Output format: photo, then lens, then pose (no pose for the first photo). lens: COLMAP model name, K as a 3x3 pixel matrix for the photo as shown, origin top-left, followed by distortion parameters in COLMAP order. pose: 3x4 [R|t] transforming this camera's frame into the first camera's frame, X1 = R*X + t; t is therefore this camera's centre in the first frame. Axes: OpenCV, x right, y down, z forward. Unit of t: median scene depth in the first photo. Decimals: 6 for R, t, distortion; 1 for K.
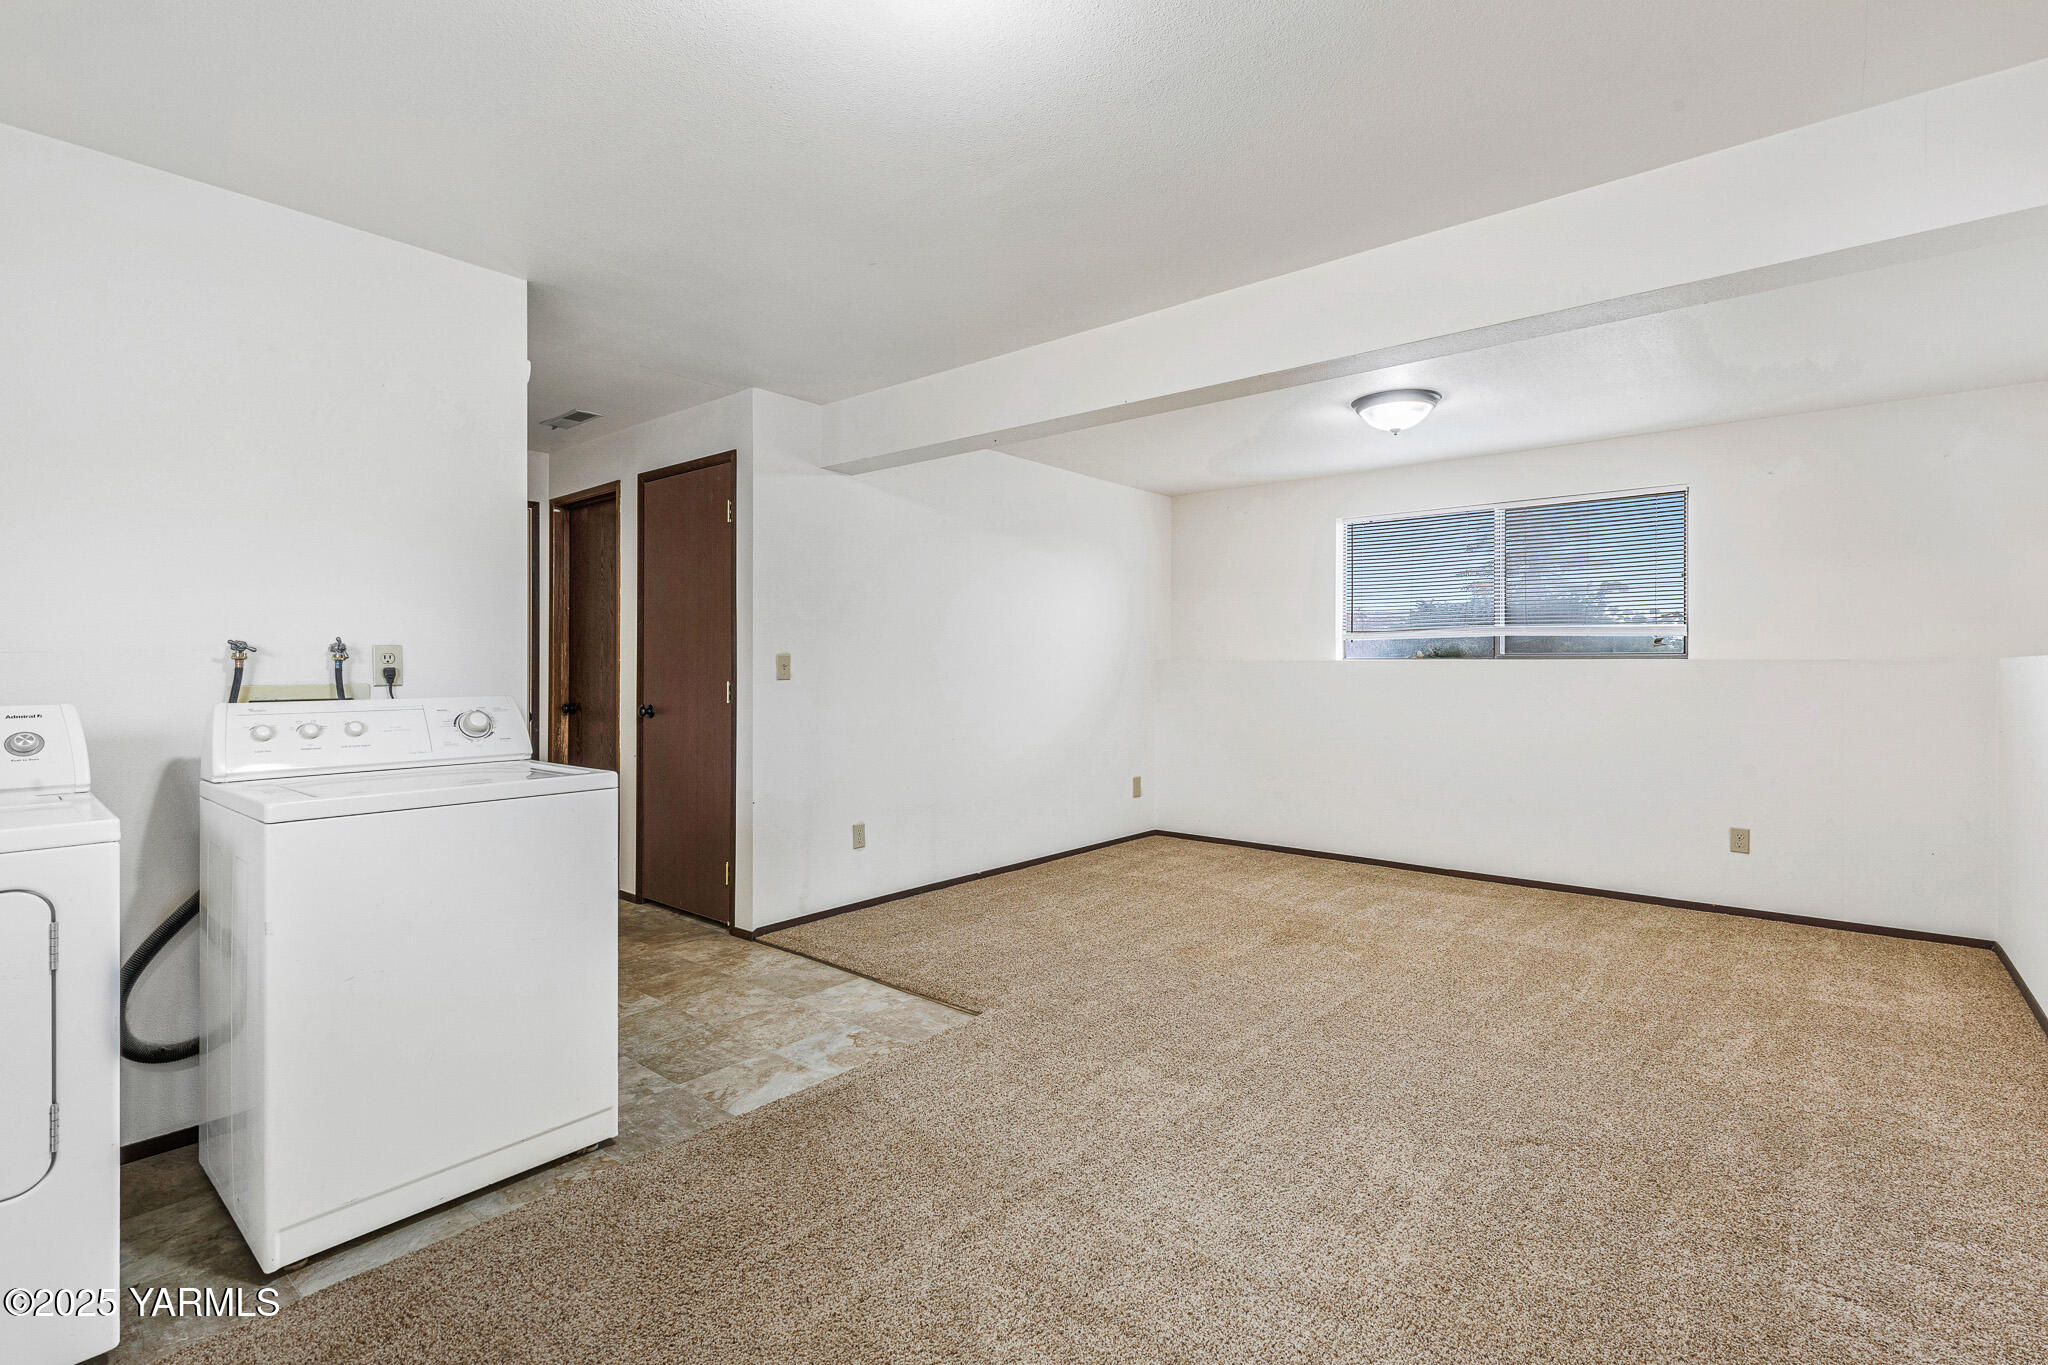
lens RADIAL K [[933.7, 0, 1024.0], [0, 933.7, 682.5], [0, 0, 1]] dist [0.011661, -0.007936]
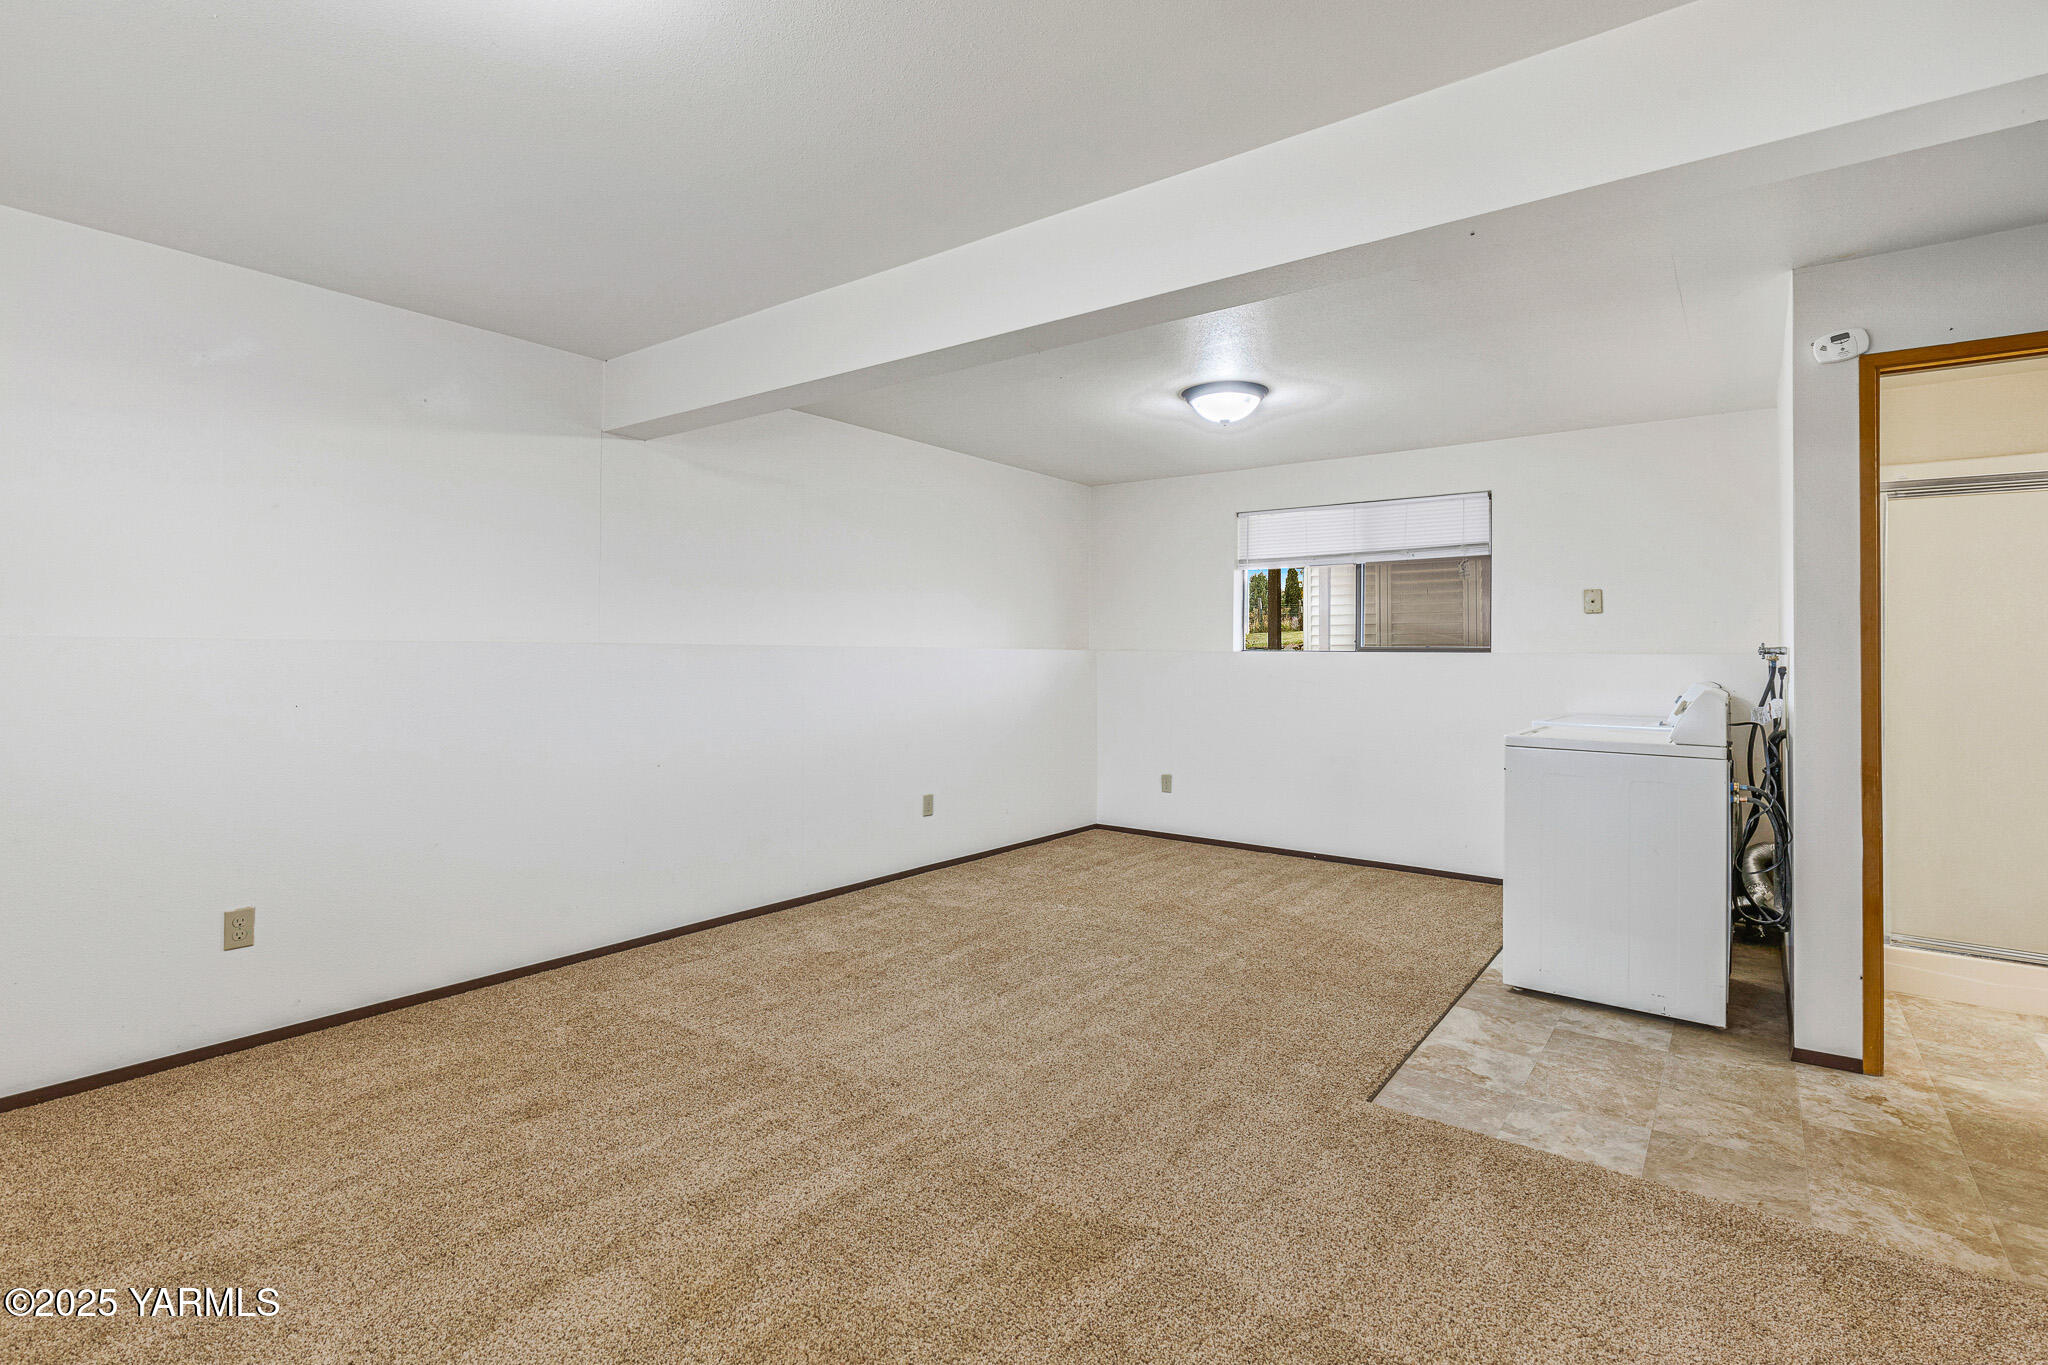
lens RADIAL K [[961.3, 0, 1016.3], [0, 961.3, 632.3], [0, 0, 1]] dist [0.000500, -0.000080]
pose [[-0.998994, -0.006752, -0.044327, 0.286560], [-0.006323, 0.999932, -0.009815, -0.034738], [0.044390, -0.009525, -0.998969, 1.771162]]
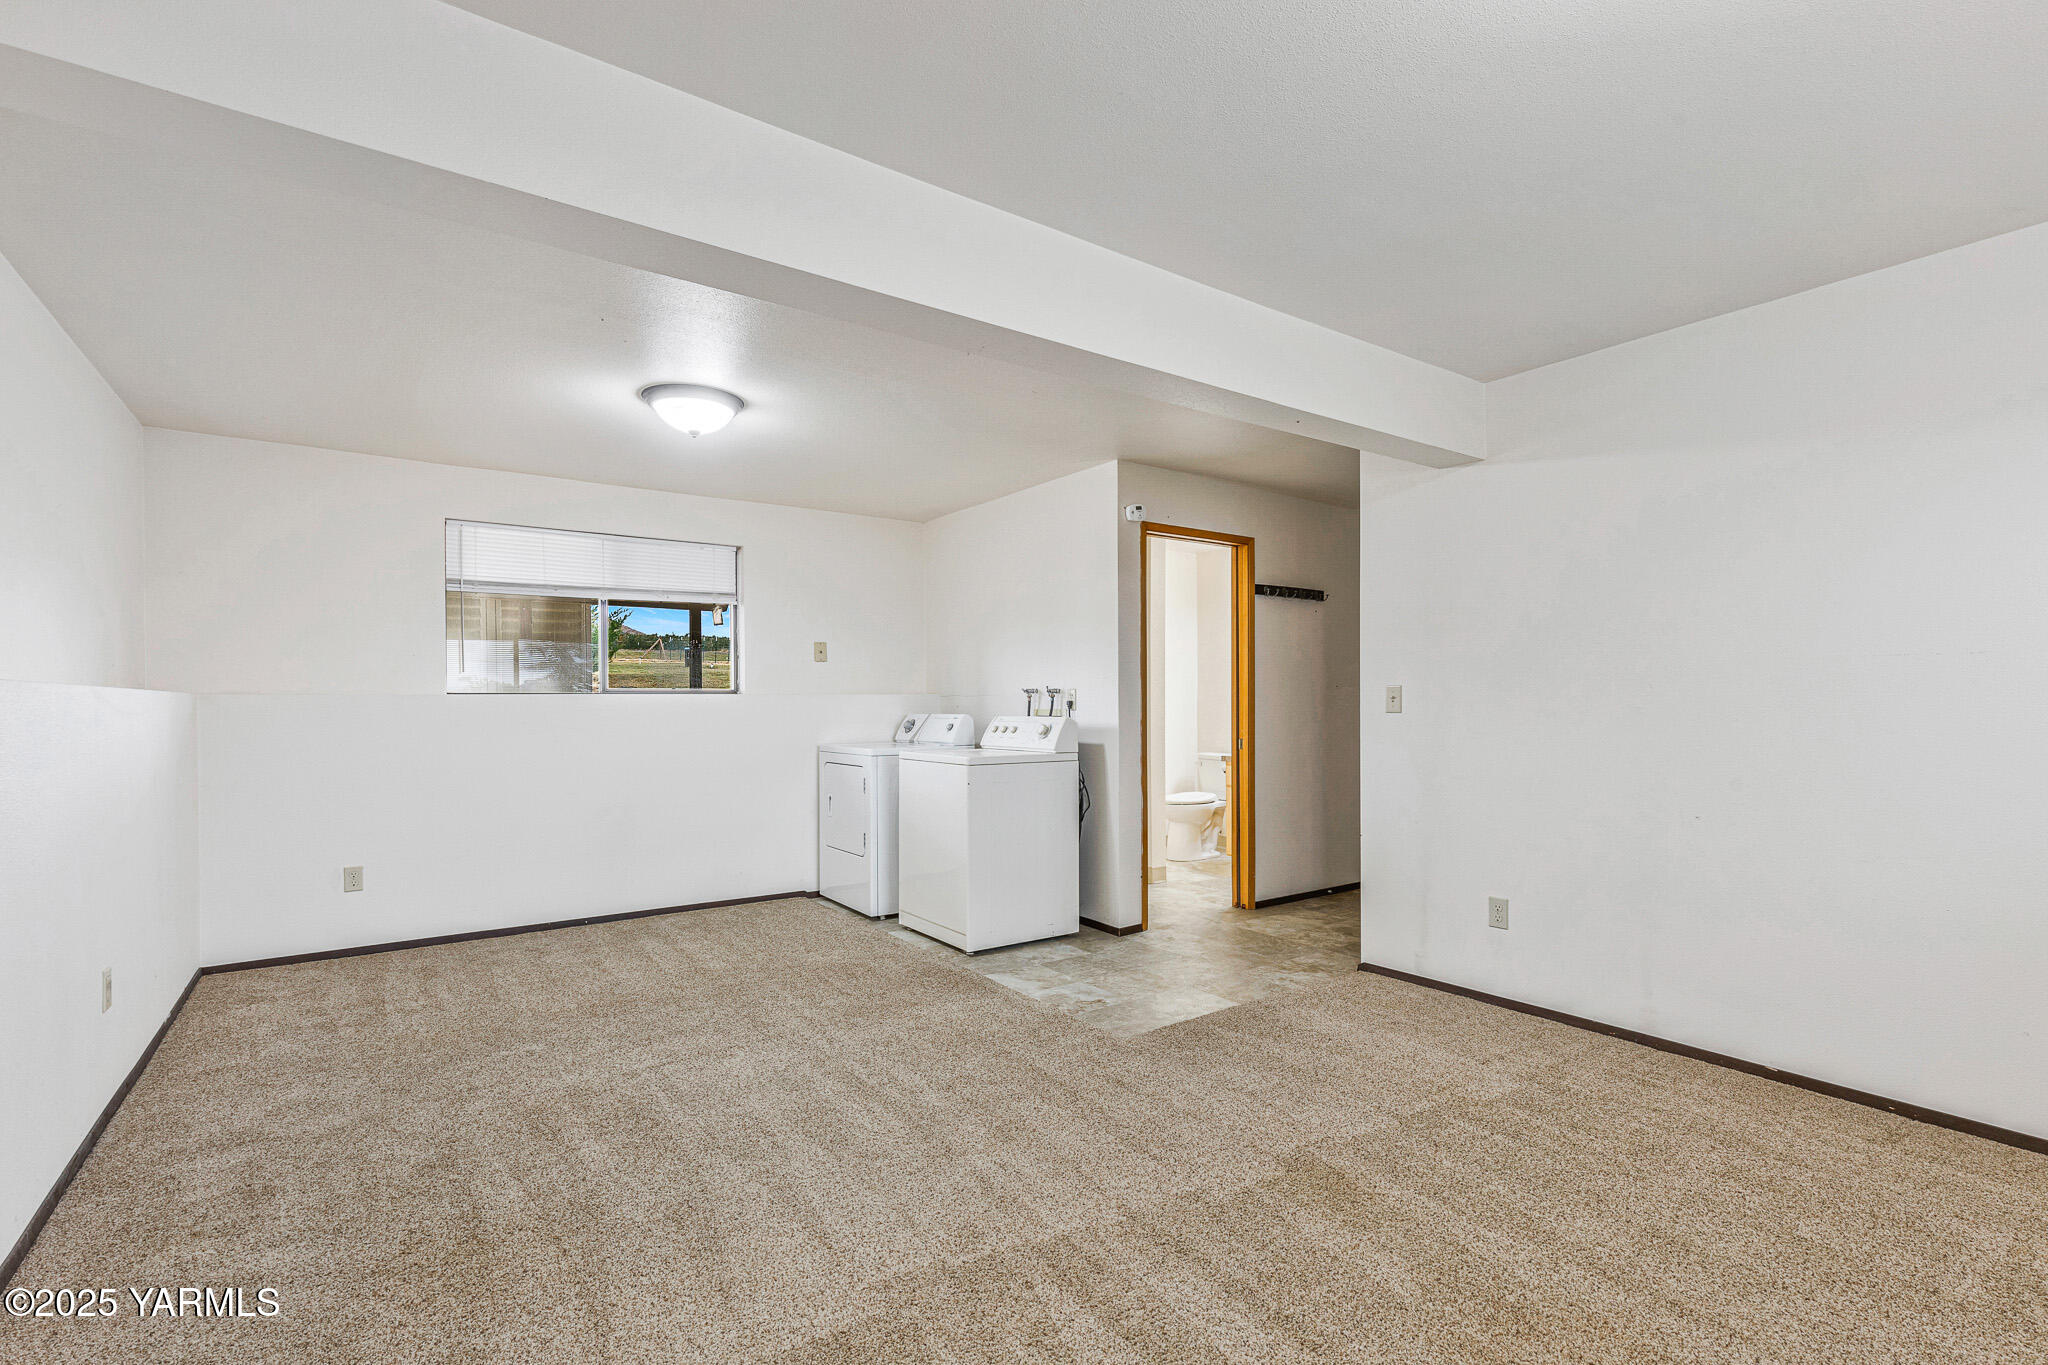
lens RADIAL K [[933.7, 0, 1024.0], [0, 933.7, 682.5], [0, 0, 1]] dist [0.011661, -0.007936]
pose [[-0.259510, -0.011880, -0.965667, 0.966010], [-0.006402, 0.999924, -0.010581, -0.026721], [0.965719, 0.003437, -0.259566, 1.136850]]
